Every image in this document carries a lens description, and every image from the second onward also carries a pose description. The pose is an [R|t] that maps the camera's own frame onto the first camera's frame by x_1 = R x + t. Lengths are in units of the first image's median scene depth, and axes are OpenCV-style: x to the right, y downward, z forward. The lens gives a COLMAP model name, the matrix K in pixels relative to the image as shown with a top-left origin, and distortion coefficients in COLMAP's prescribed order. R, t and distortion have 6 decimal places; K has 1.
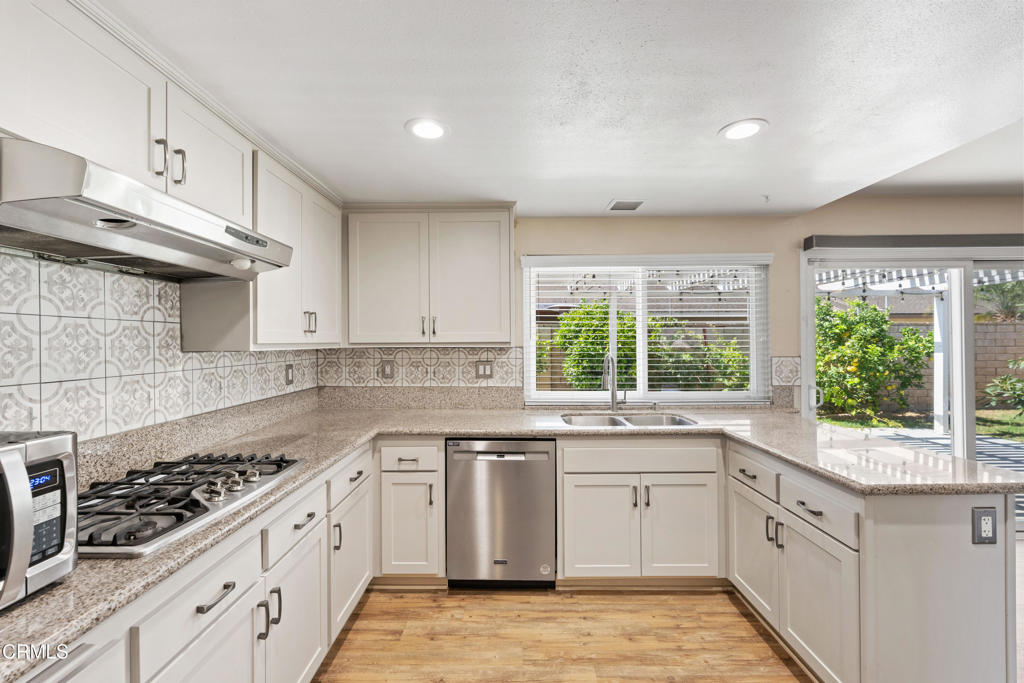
lens RADIAL K [[427.2, 0, 509.2], [0, 427.2, 342.5], [0, 0, 1]] dist [0.000479, -0.001319]
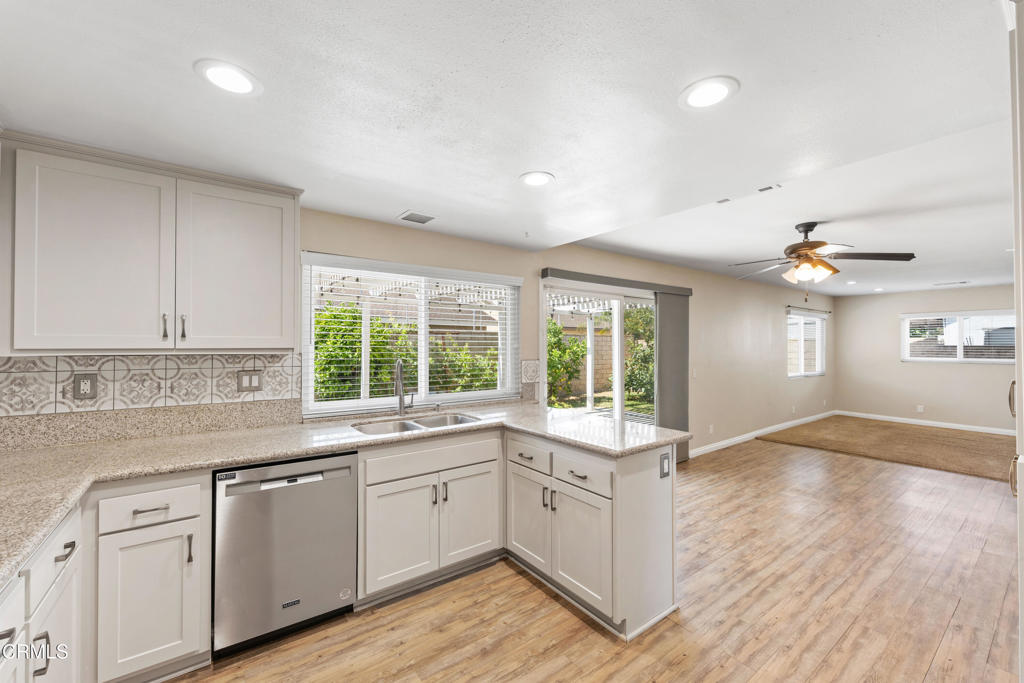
lens RADIAL K [[410.0, 0, 510.4], [0, 410.0, 342.3], [0, 0, 1]] dist [-0.001410, -0.000542]
pose [[0.802085, 0.010625, 0.597115, -0.145020], [-0.004943, 0.999926, -0.011153, -0.006011], [-0.597189, 0.005995, 0.802078, 0.061508]]
